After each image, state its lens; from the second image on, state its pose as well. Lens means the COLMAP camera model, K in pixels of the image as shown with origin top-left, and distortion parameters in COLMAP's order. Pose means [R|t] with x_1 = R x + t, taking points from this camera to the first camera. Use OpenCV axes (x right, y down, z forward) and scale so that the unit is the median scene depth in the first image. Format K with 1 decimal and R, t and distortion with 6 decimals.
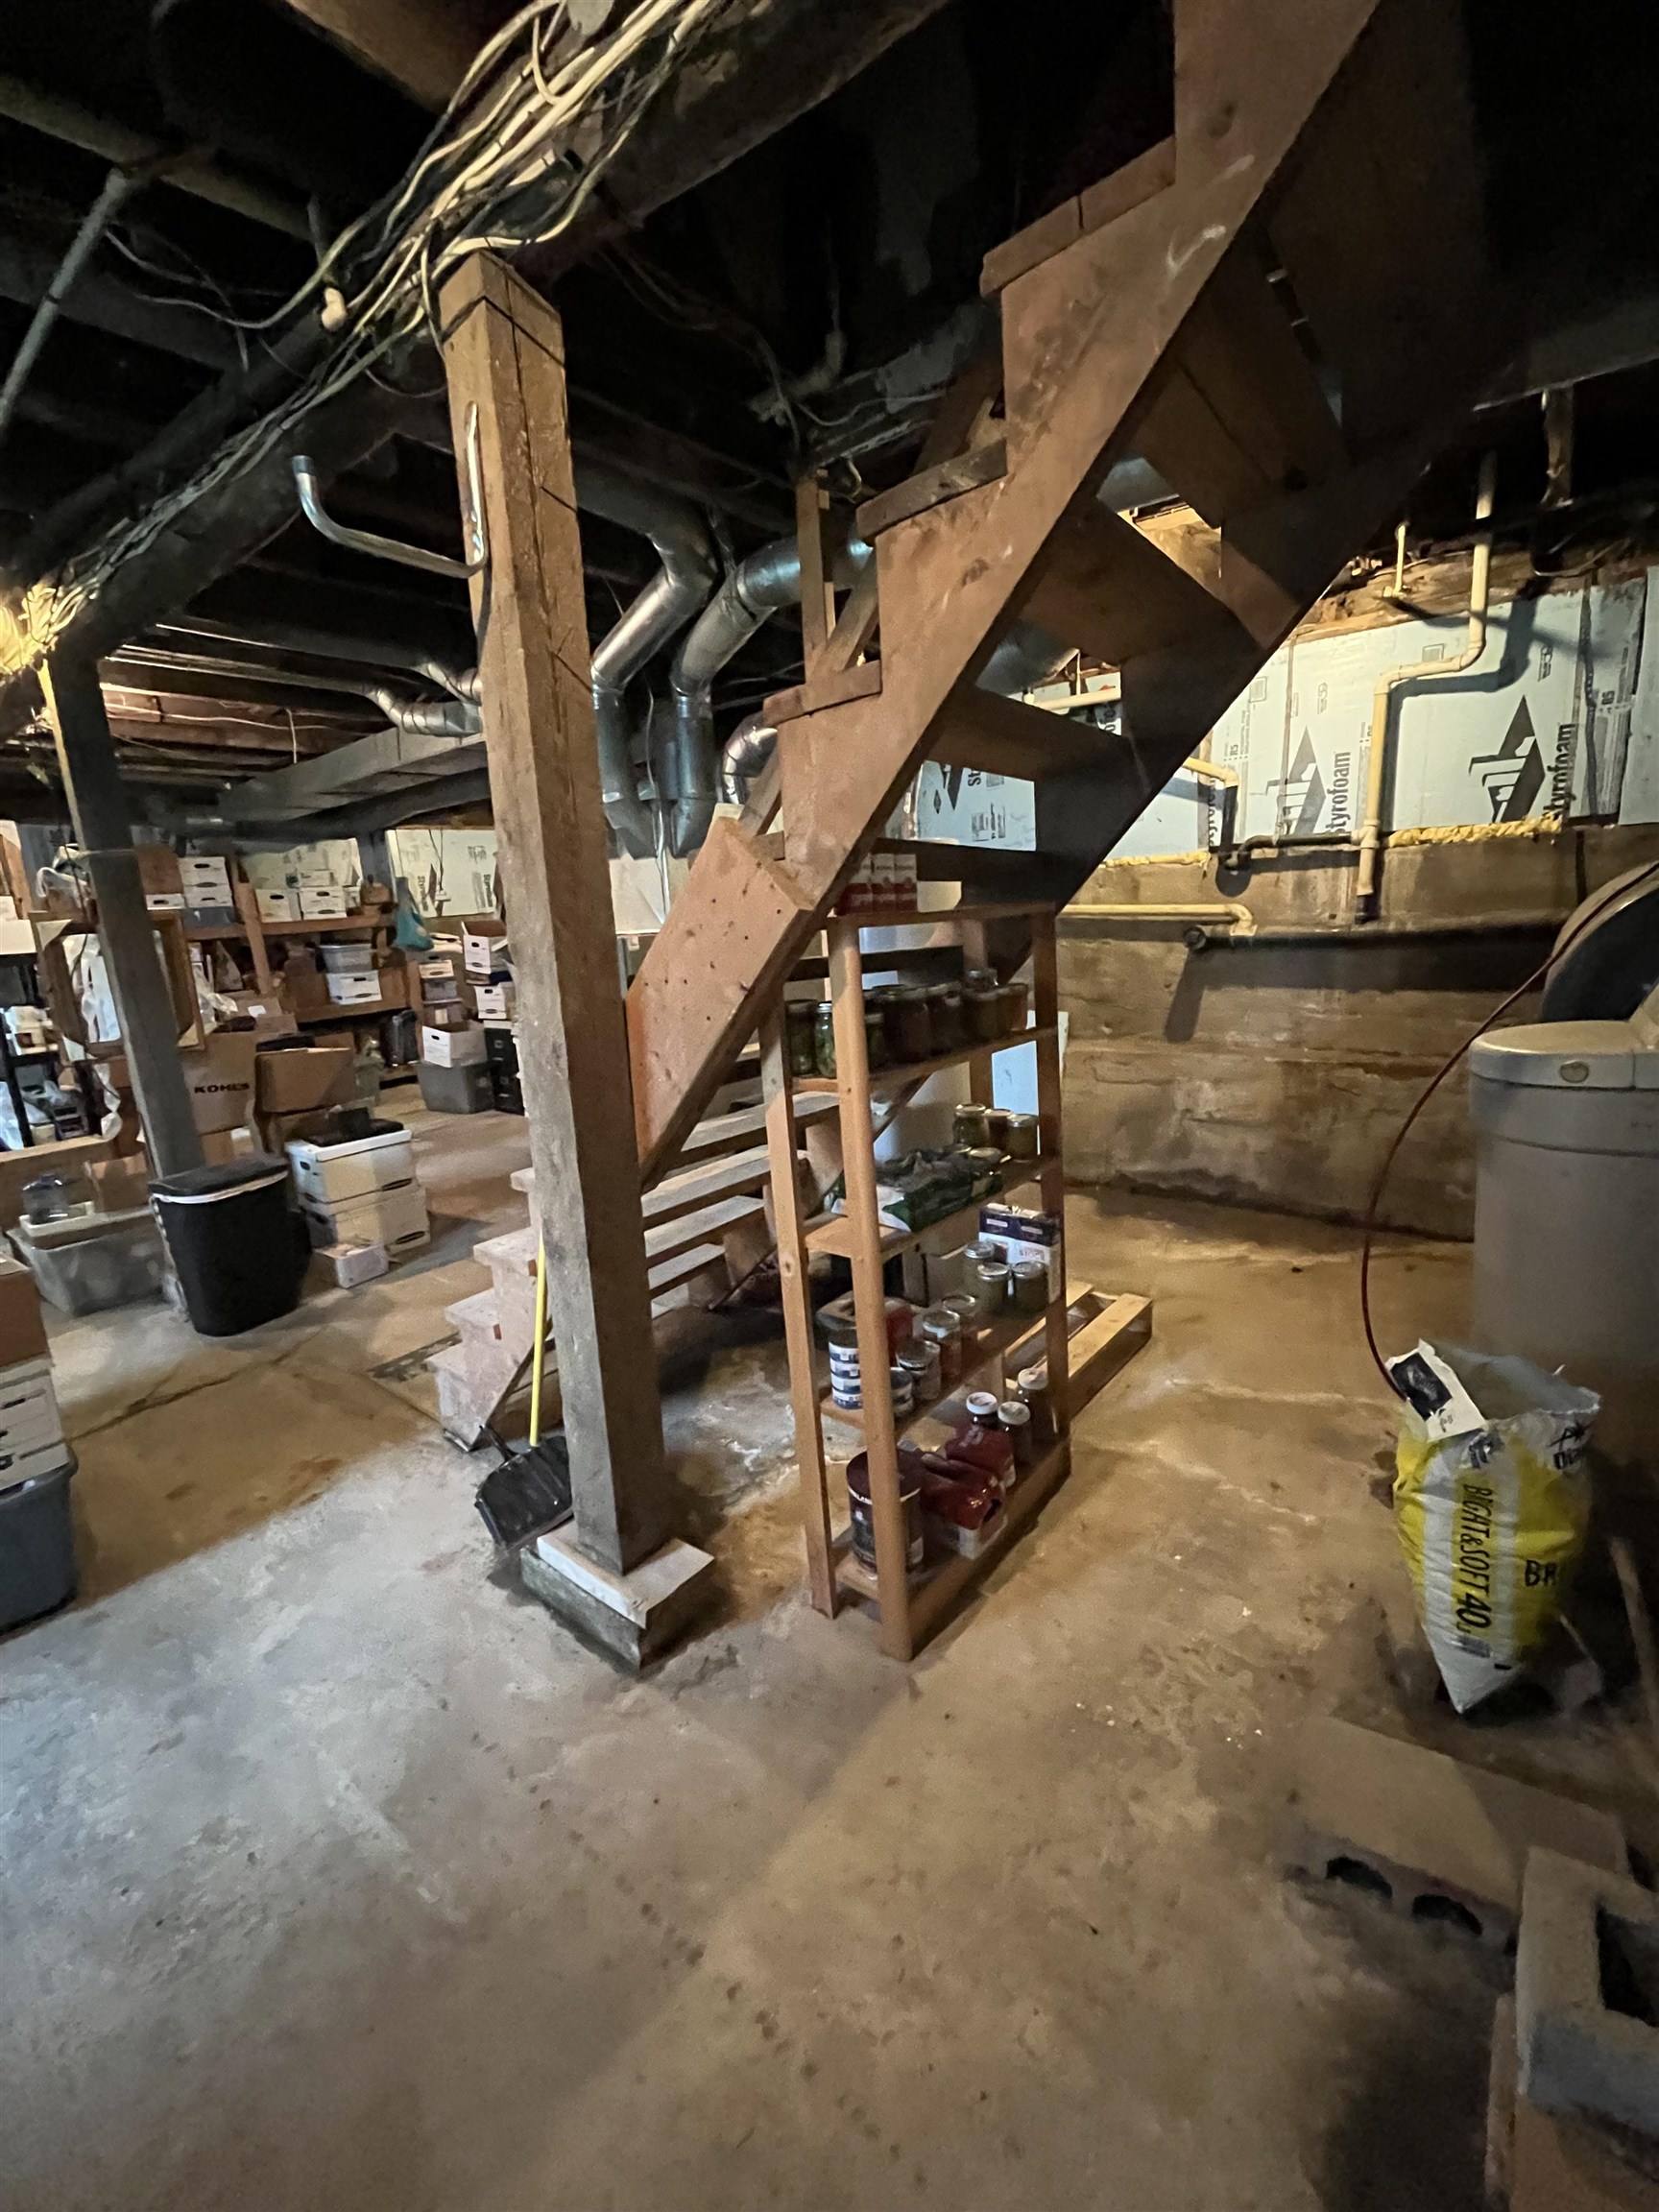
lens RADIAL K [[890.3, 0, 833.1], [0, 890.3, 1099.2], [0, 0, 1]] dist [-0.002239, -0.000223]
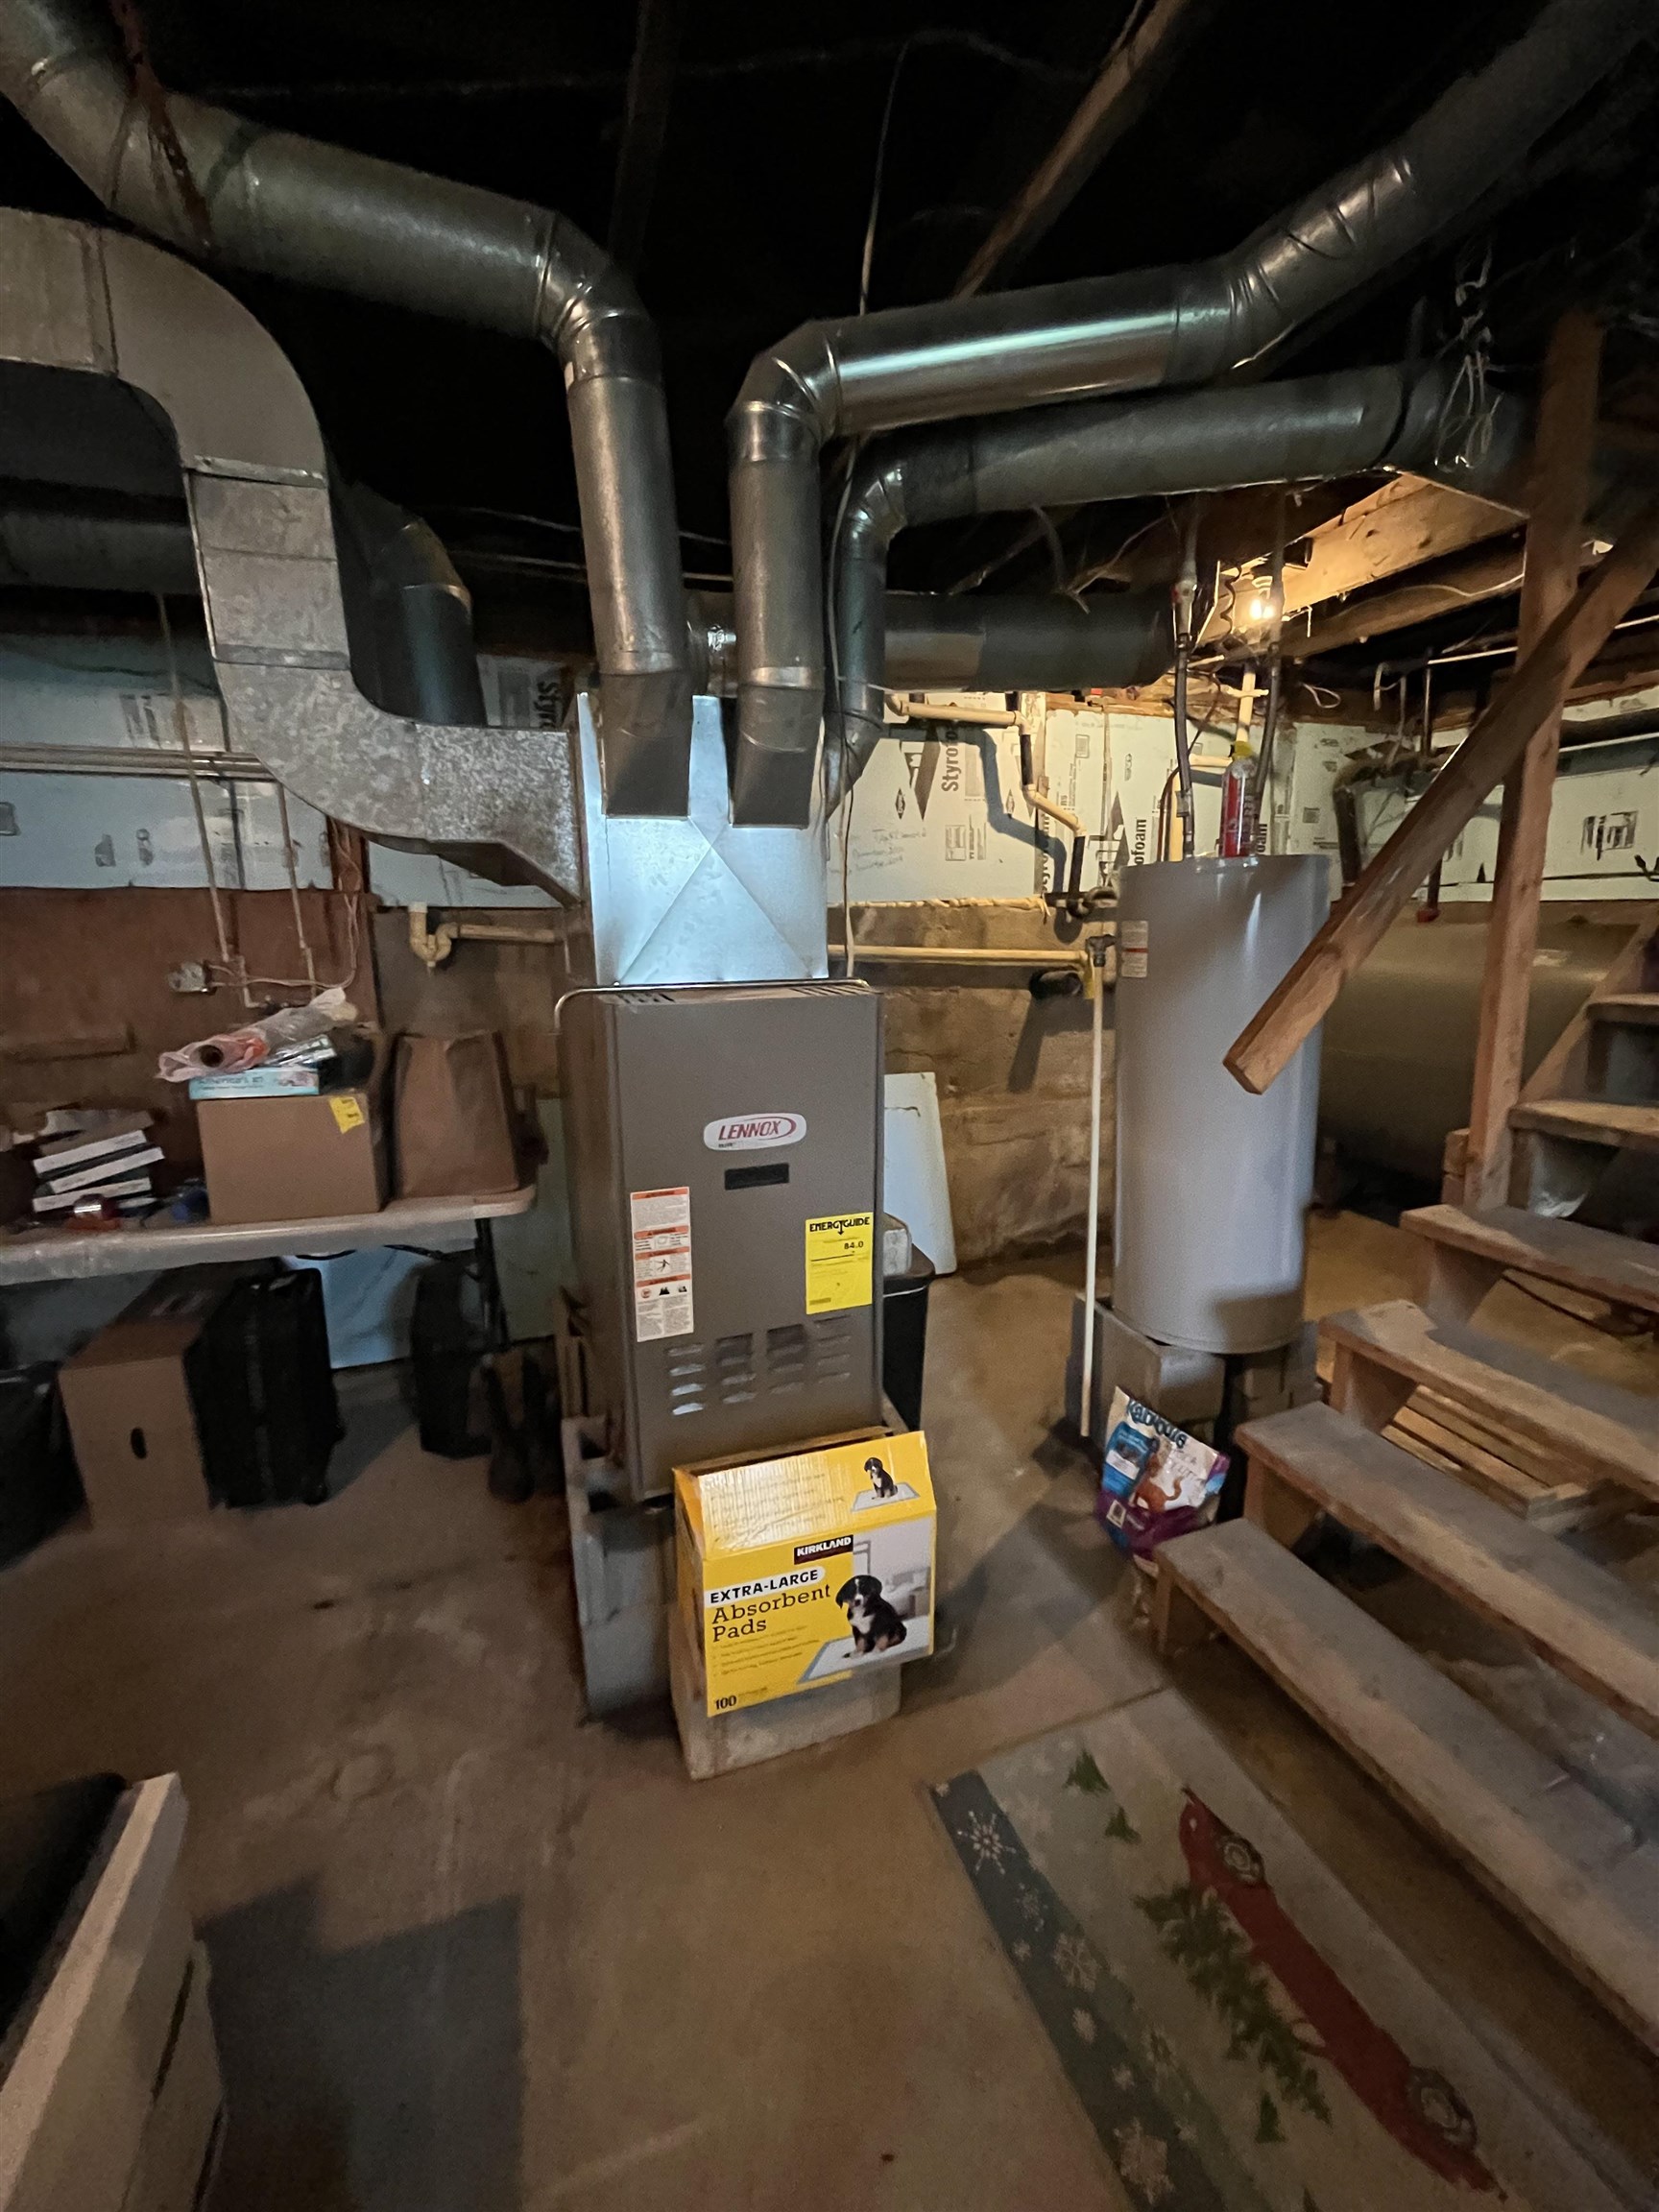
lens RADIAL K [[890.3, 0, 831.0], [0, 890.3, 1104.4], [0, 0, 1]] dist [-0.002239, -0.000223]
pose [[0.526132, -0.126405, 0.840956, -0.550911], [0.160746, 0.985847, 0.047616, -0.133802], [-0.835072, 0.110128, 0.539004, 0.673555]]
